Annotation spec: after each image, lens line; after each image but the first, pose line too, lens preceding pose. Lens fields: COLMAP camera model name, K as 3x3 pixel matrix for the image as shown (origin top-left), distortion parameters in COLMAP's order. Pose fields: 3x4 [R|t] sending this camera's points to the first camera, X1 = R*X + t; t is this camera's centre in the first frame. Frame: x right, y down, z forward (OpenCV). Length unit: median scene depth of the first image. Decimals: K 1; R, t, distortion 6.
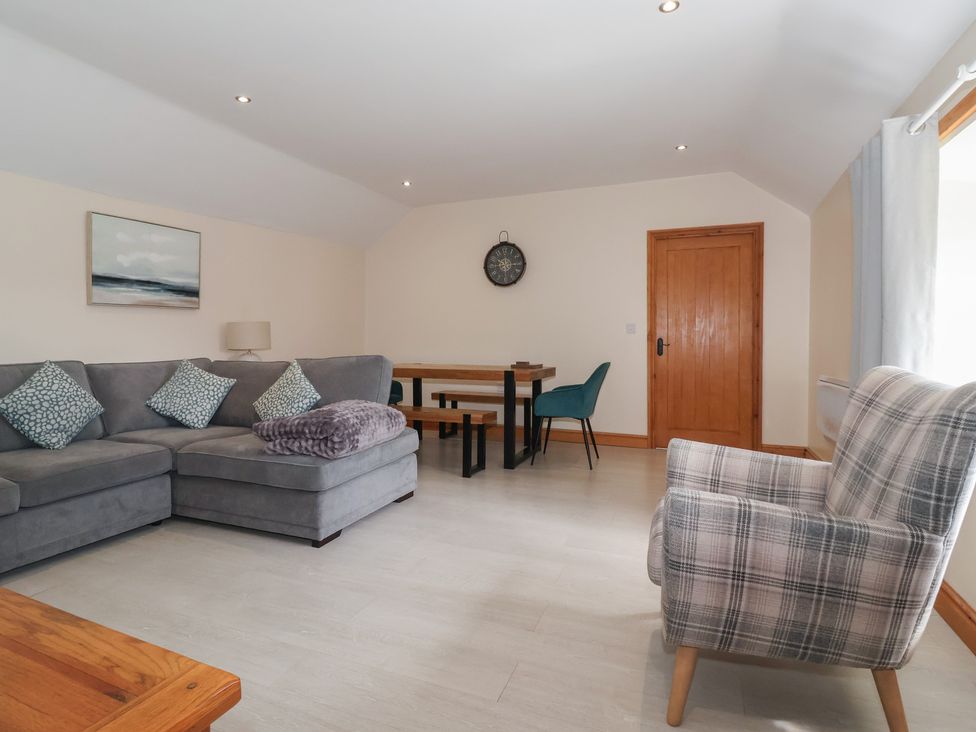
lens RADIAL K [[521.7, 0, 477.4], [0, 521.7, 349.7], [0, 0, 1]] dist [0.005078, -0.017550]
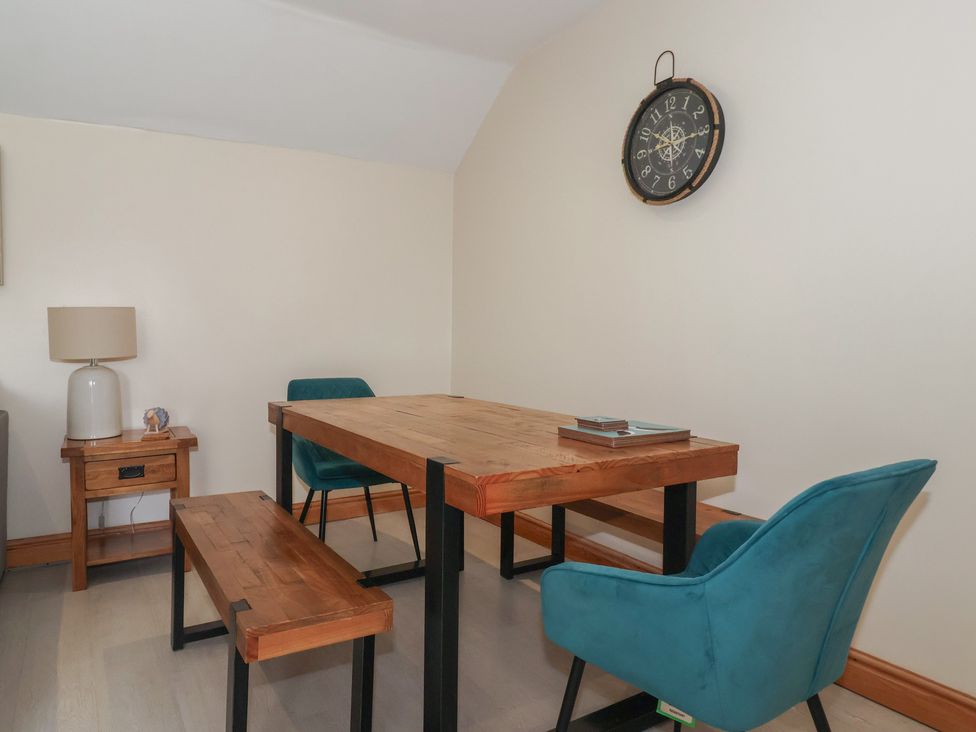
lens RADIAL K [[643.1, 0, 487.5], [0, 643.1, 342.3], [0, 0, 1]] dist [-0.001079, -0.001072]
pose [[0.836683, 0.007851, -0.547631, 0.342105], [-0.017324, 0.999776, -0.012136, -0.023409], [0.547413, 0.019641, 0.836632, 0.959986]]
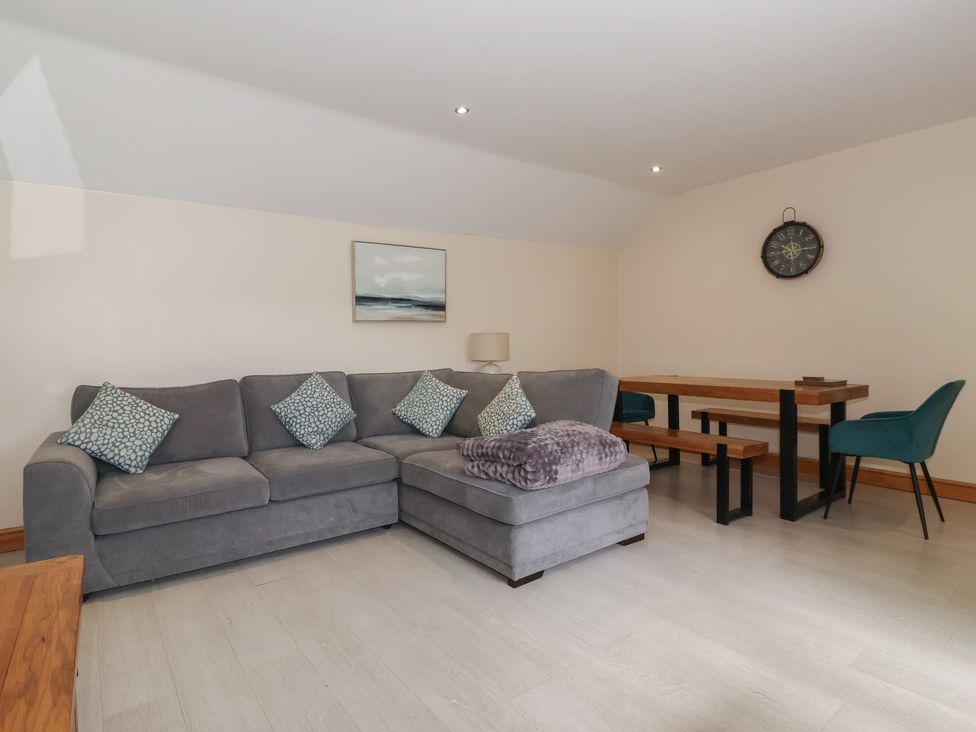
lens RADIAL K [[521.7, 0, 477.4], [0, 521.7, 349.7], [0, 0, 1]] dist [0.005078, -0.017550]
pose [[0.860048, -0.007434, -0.510158, 0.079642], [0.002650, 0.999945, -0.010103, -0.014304], [0.510206, 0.007337, 0.860021, 0.161340]]
